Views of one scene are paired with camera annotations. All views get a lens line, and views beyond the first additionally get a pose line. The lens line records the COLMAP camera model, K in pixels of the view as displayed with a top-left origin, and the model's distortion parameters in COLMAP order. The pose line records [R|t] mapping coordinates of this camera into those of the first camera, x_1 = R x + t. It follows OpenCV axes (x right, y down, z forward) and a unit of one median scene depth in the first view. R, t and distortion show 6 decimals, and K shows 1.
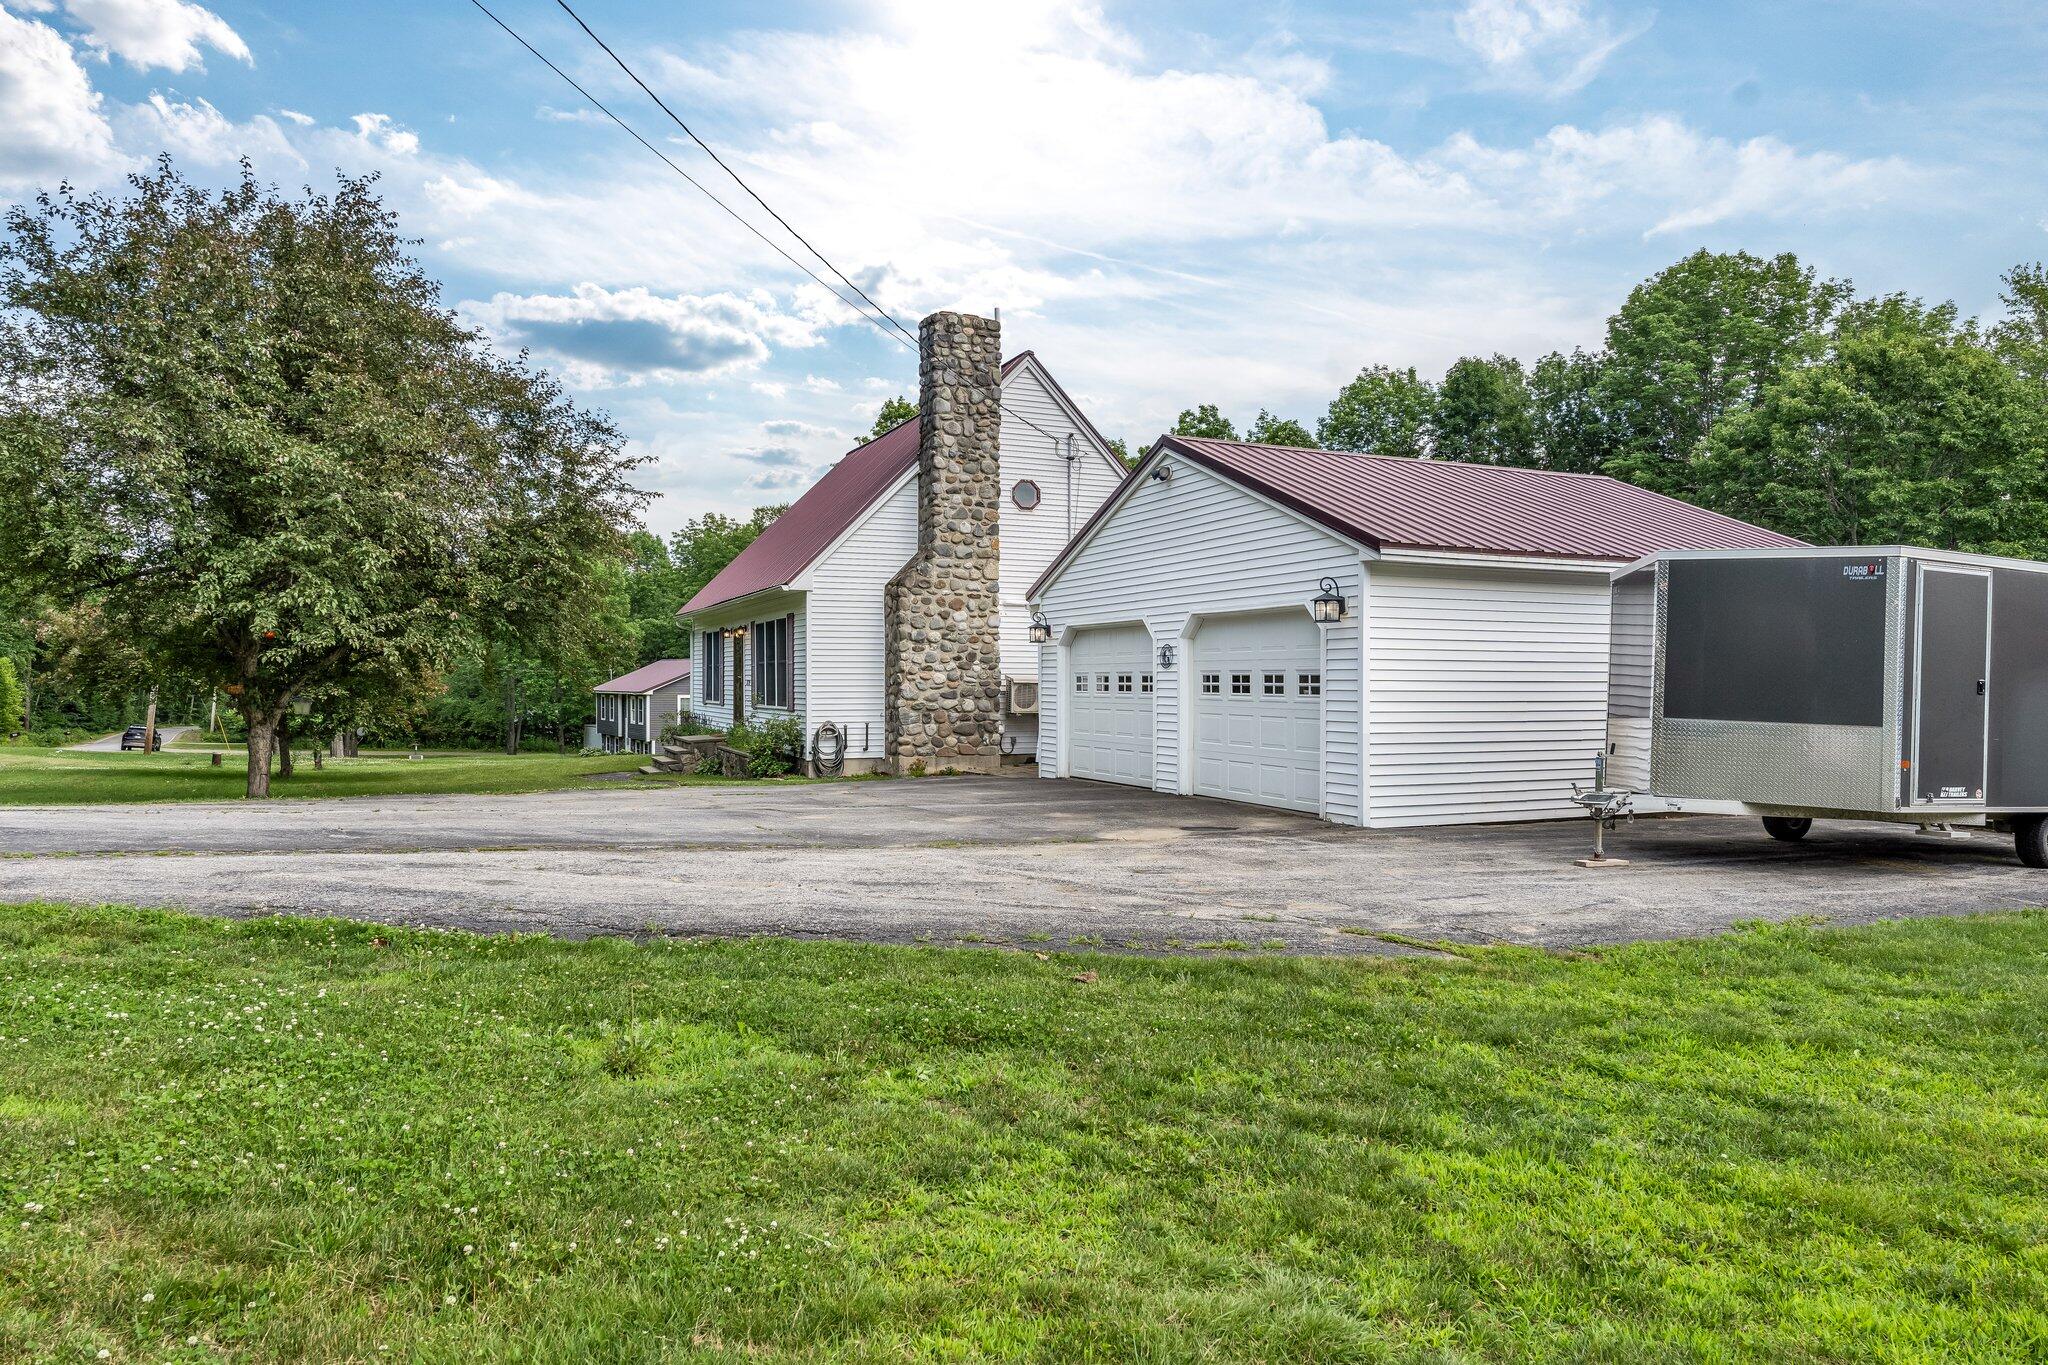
lens RADIAL K [[1262.6, 0, 1024.2], [0, 1262.6, 688.7], [0, 0, 1]] dist [-0.000791, -0.000558]
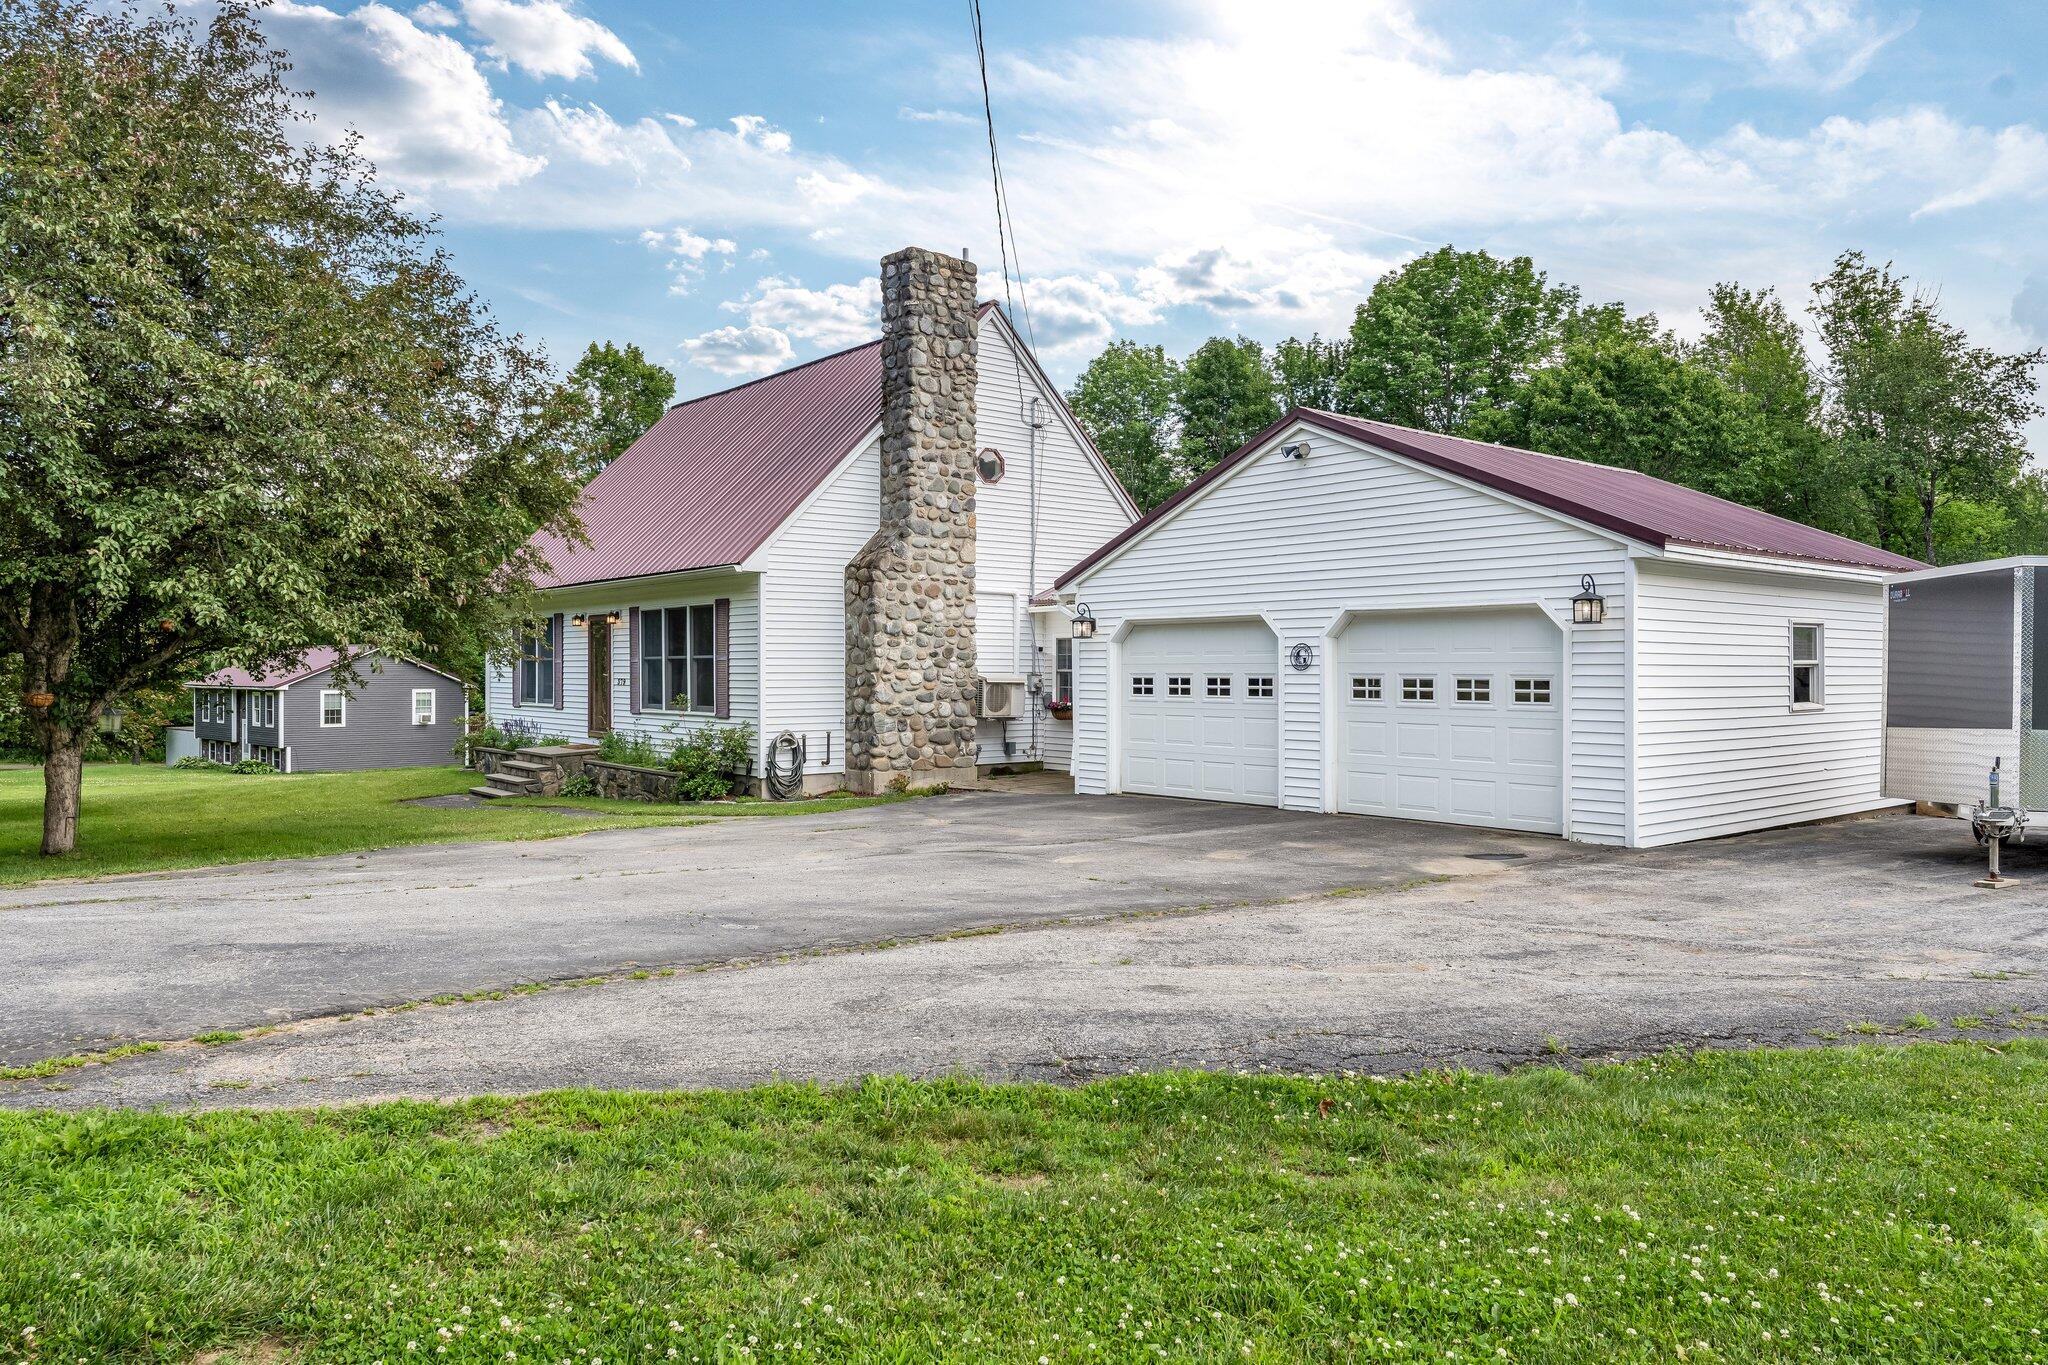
lens RADIAL K [[1370.9, 0, 1023.7], [0, 1370.9, 669.1], [0, 0, 1]] dist [0.000297, 0.000435]
pose [[0.962785, -0.000818, 0.270268, -0.245506], [0.002314, 0.999984, -0.005218, -0.009254], [-0.270259, 0.005649, 0.962771, 0.091940]]
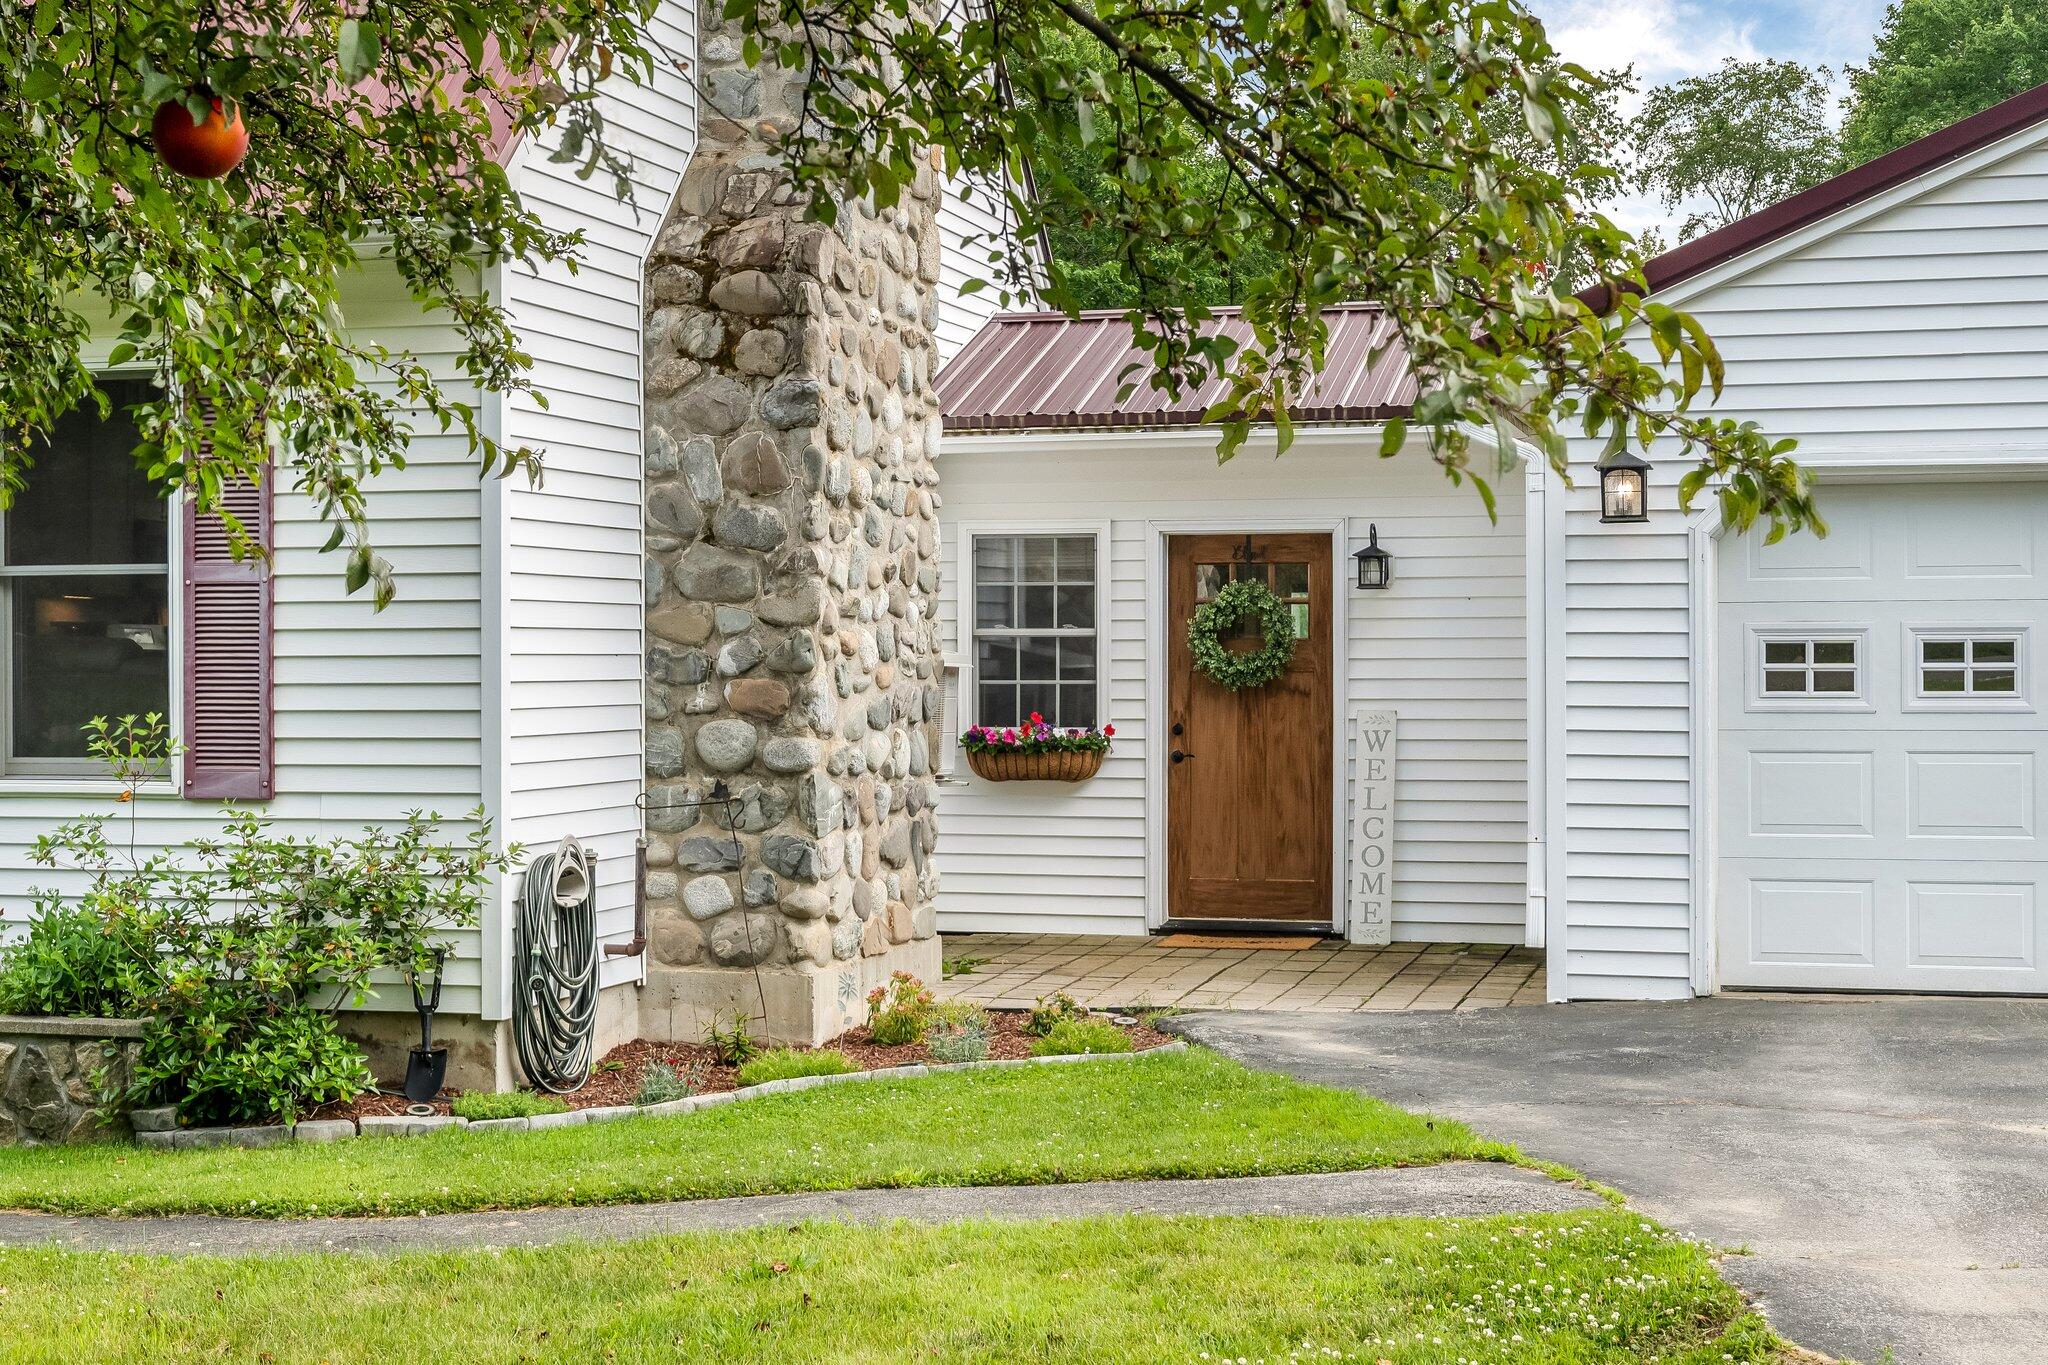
lens RADIAL K [[3058.6, 0, 1022.8], [0, 3058.6, 680.8], [0, 0, 1]] dist [0.007759, 0.000000]
pose [[0.653911, -0.018549, 0.756344, -0.512572], [0.006272, 0.999798, 0.019097, -0.013020], [-0.756546, -0.007744, 0.653895, 0.571034]]
